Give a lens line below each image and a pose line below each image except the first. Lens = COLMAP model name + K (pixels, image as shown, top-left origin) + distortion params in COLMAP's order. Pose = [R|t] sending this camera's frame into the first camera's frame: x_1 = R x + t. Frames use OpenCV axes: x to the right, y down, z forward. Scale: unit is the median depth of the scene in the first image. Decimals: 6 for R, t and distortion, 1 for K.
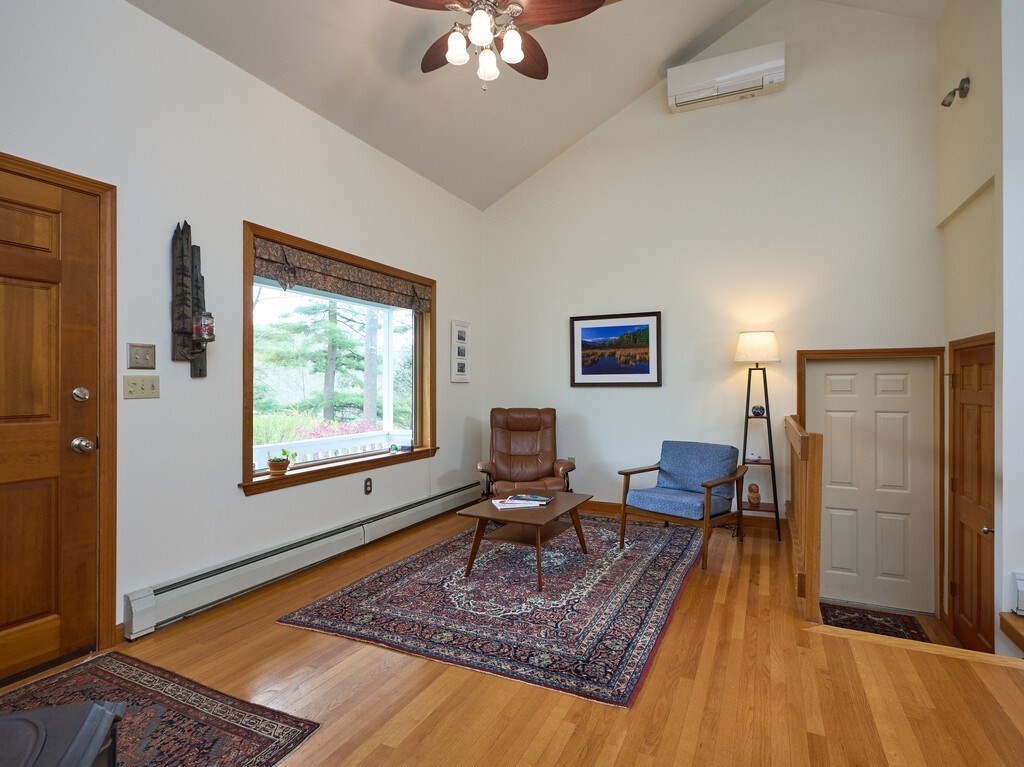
lens RADIAL K [[520.9, 0, 529.9], [0, 520.9, 385.3], [0, 0, 1]] dist [0.000853, -0.000461]
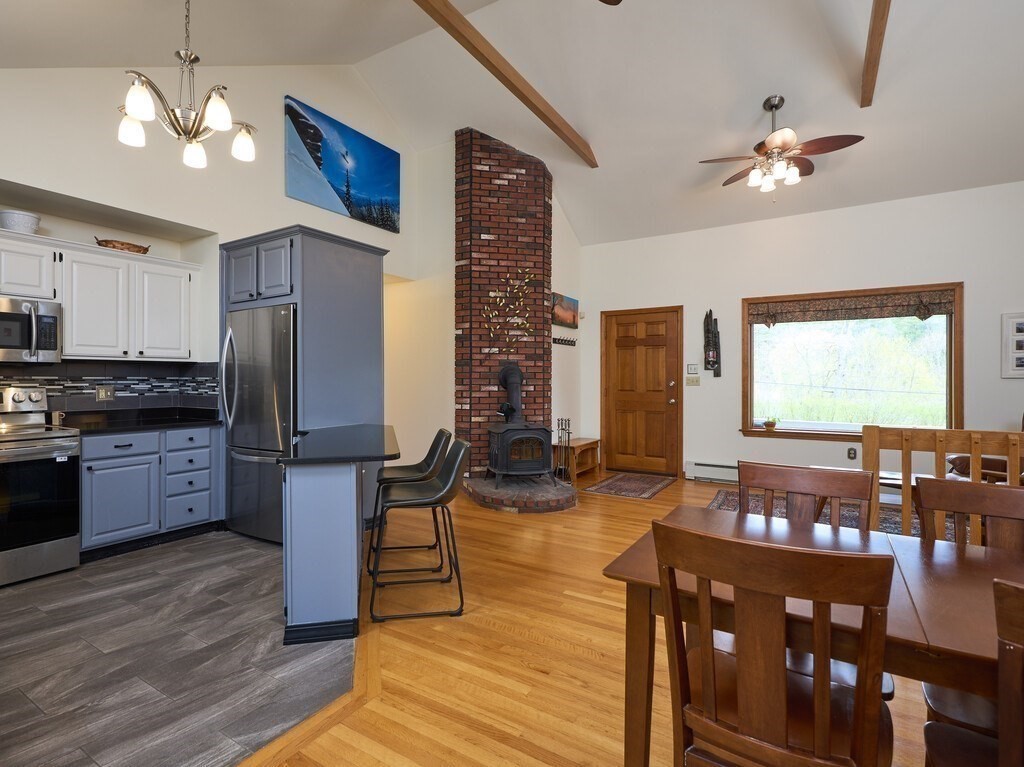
lens RADIAL K [[520.9, 0, 474.5], [0, 520.9, 378.5], [0, 0, 1]] dist [0.000853, -0.000461]
pose [[-0.162188, -0.001252, -0.986759, 1.402528], [-0.000752, 0.999999, -0.001146, -0.004508], [0.986760, 0.000556, -0.162189, 0.270615]]
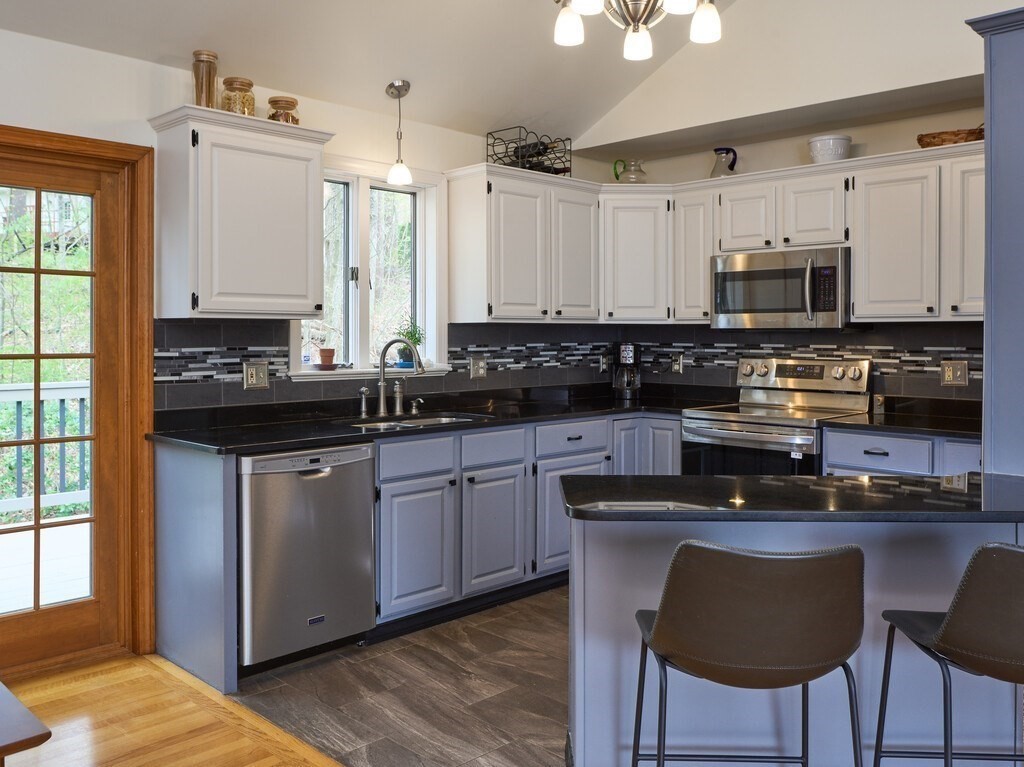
lens RADIAL K [[859.0, 0, 507.0], [0, 859.0, 343.5], [0, 0, 1]] dist [-0.012311, -0.001086]
pose [[-0.935262, -0.001054, 0.353956, 0.517065], [-0.000303, 0.999998, 0.002176, -0.016436], [-0.353957, 0.001927, -0.935260, 0.641997]]
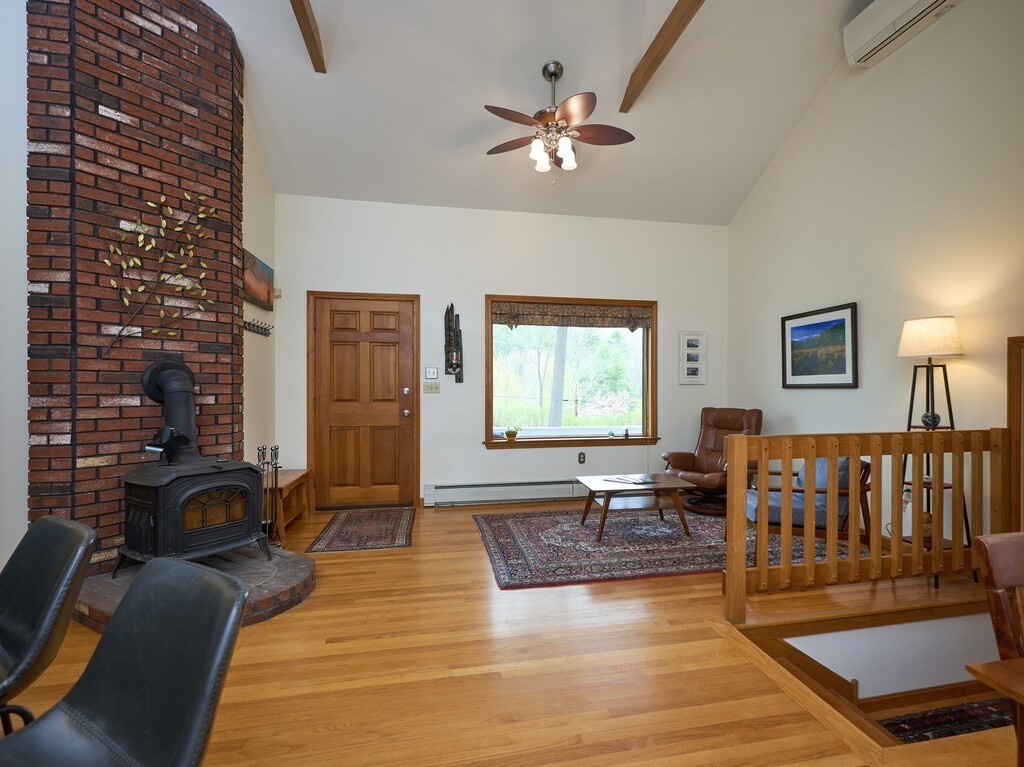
lens RADIAL K [[520.9, 0, 551.5], [0, 520.9, 389.0], [0, 0, 1]] dist [0.000853, -0.000461]
pose [[0.601731, 0.002645, -0.798694, 0.887394], [0.000302, 0.999994, 0.003539, 0.000943], [0.798698, -0.002371, 0.601727, 0.095114]]
